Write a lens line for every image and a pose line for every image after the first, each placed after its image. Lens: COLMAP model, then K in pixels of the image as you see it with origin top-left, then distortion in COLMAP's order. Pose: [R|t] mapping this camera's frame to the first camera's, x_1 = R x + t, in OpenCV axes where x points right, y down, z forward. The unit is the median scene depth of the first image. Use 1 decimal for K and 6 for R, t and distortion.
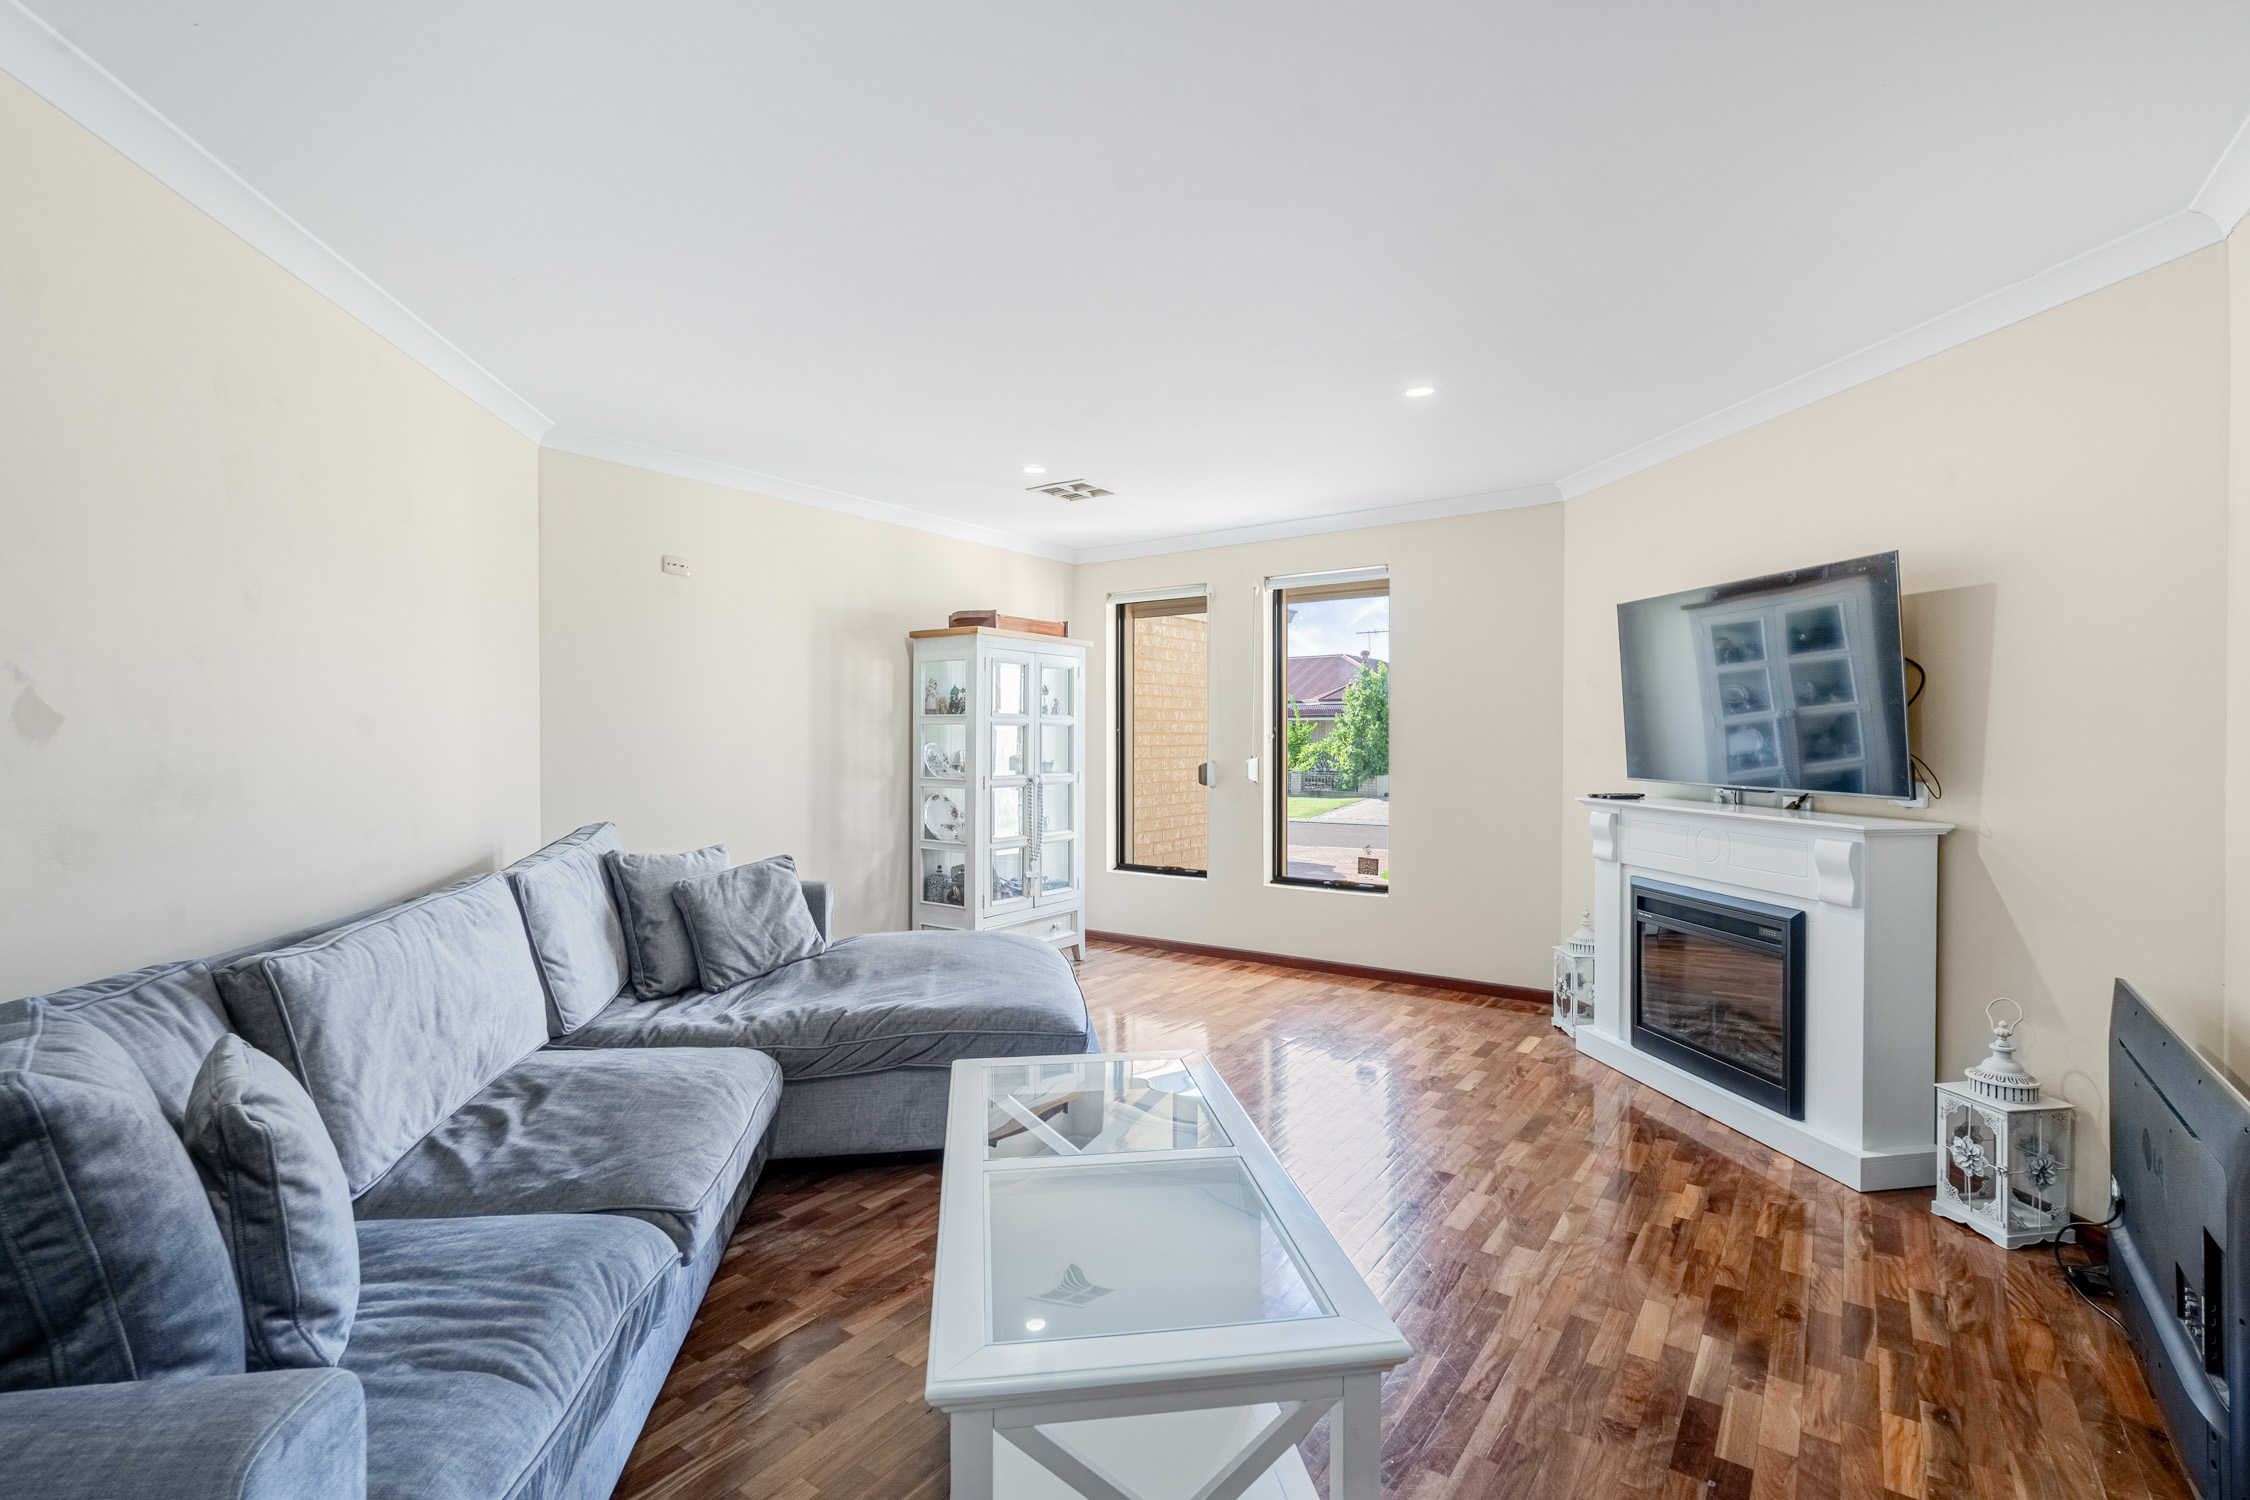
lens RADIAL K [[1003.9, 0, 1119.8], [0, 1003.9, 730.0], [0, 0, 1]] dist [0.000340, -0.007057]
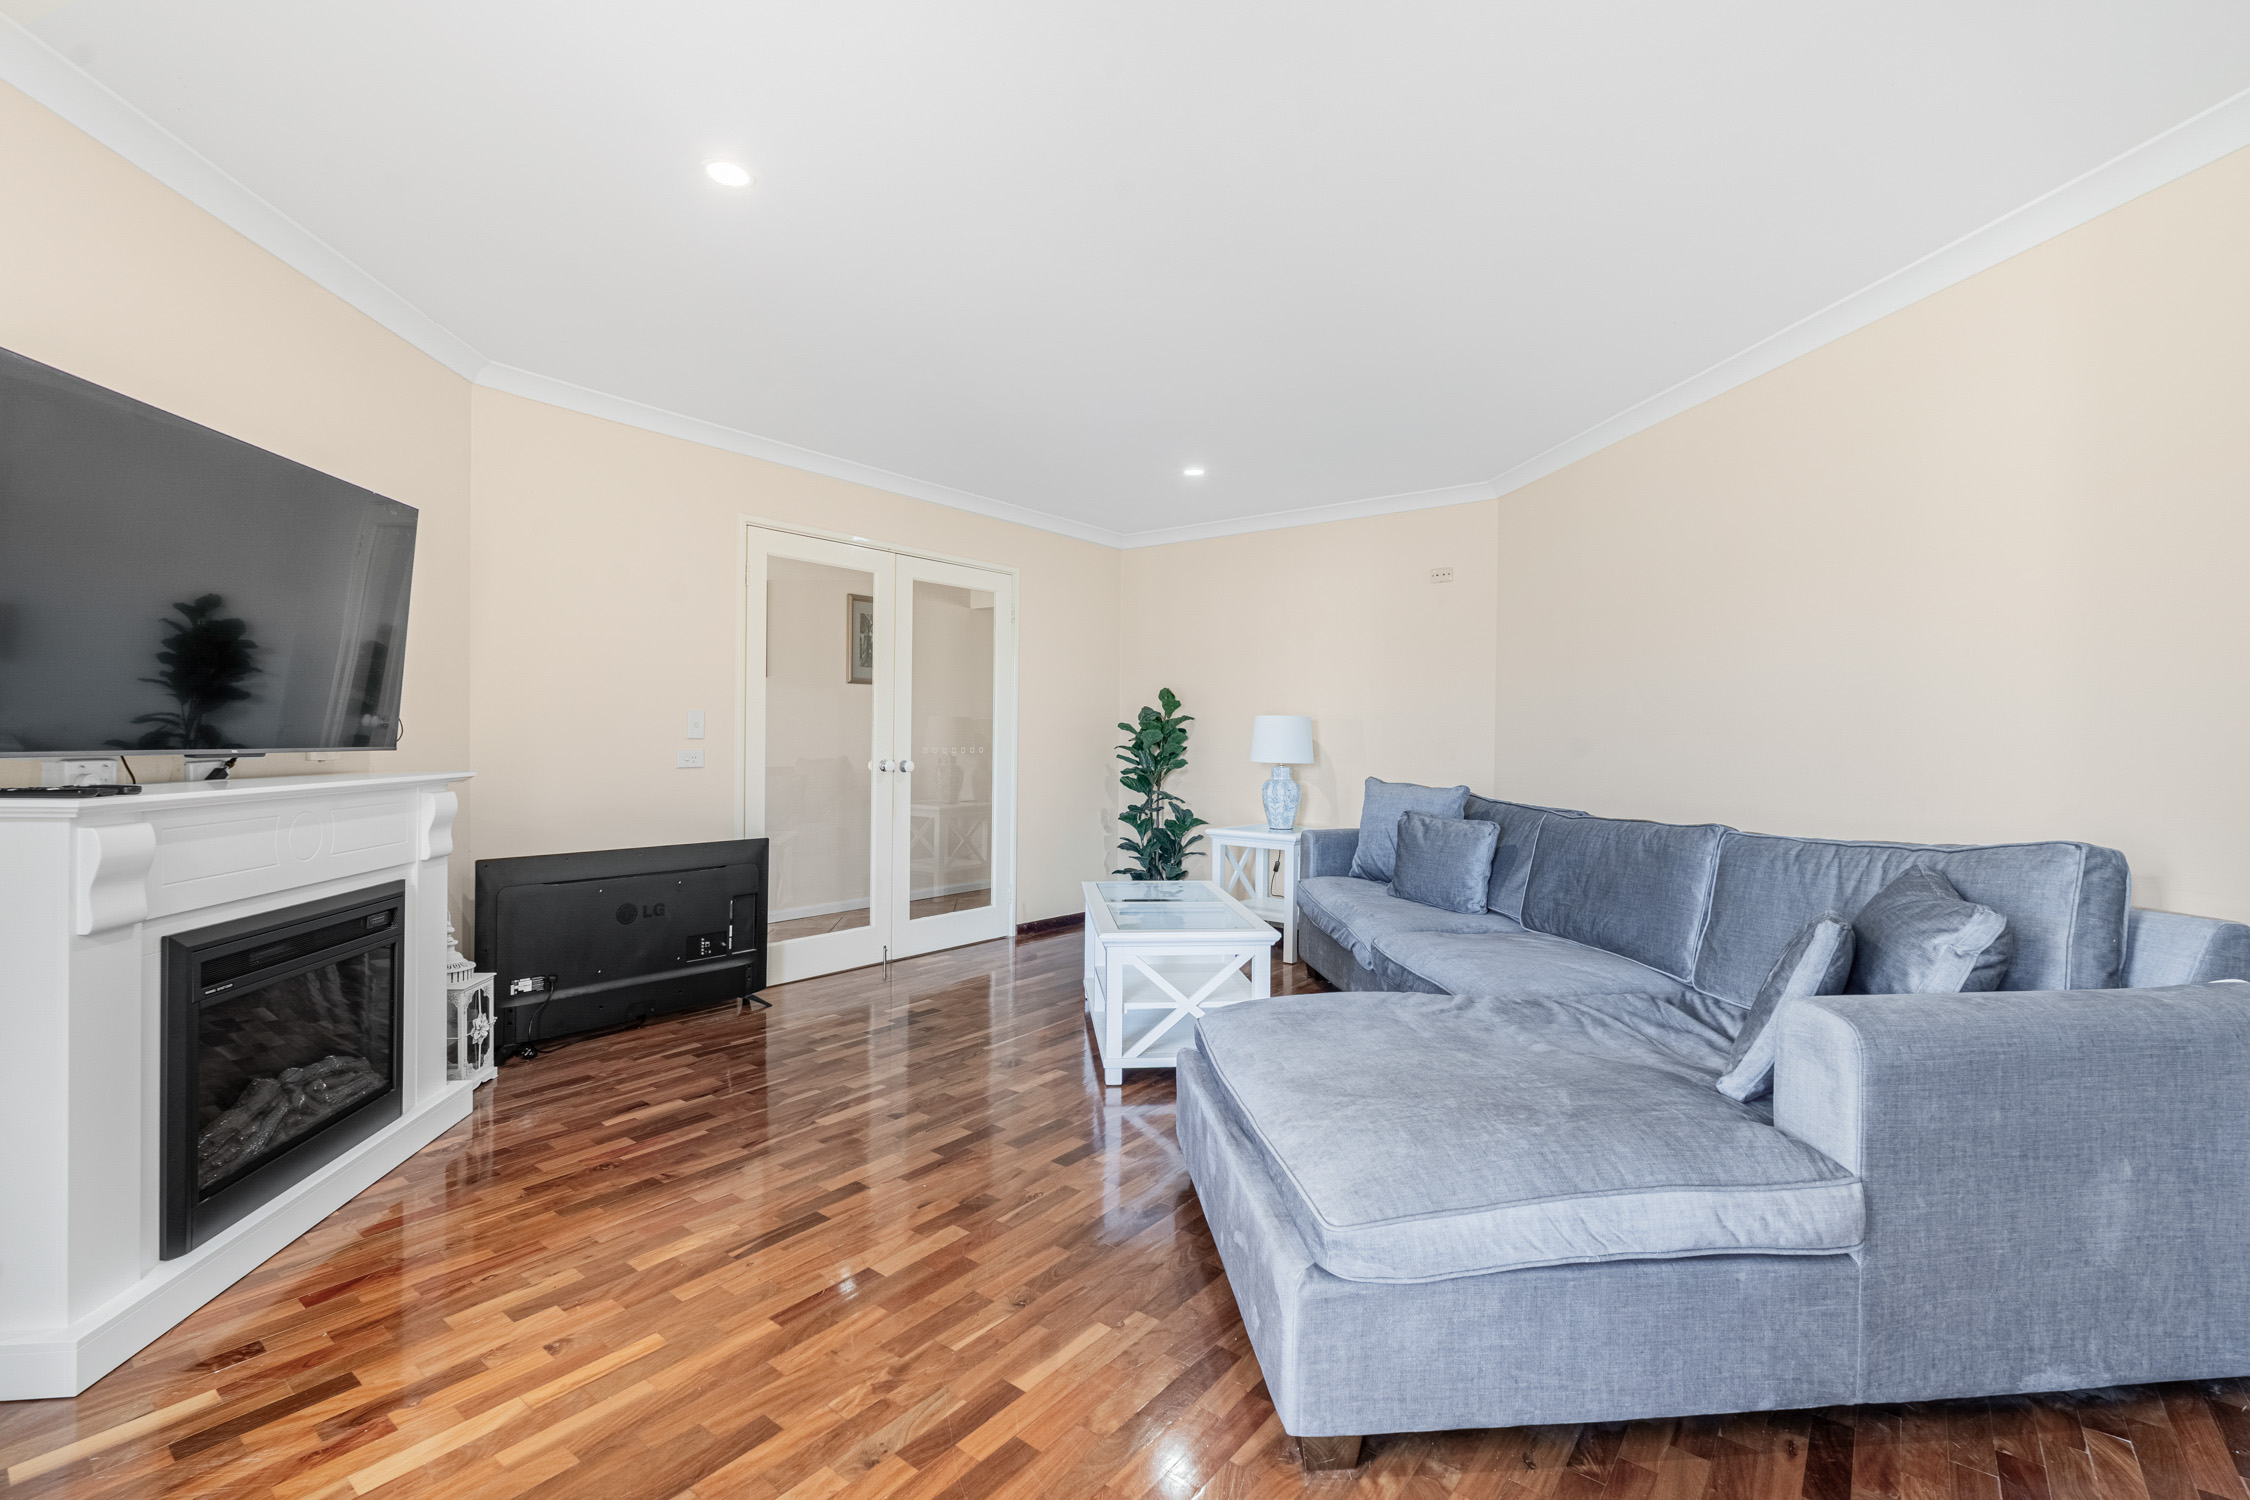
lens RADIAL K [[1003.9, 0, 1119.8], [0, 1003.9, 730.0], [0, 0, 1]] dist [0.000340, -0.007057]
pose [[-0.998741, -0.008254, 0.049484, -0.000725], [-0.008376, 0.999962, -0.002265, 0.040186], [-0.049464, -0.002676, -0.998772, 1.652364]]
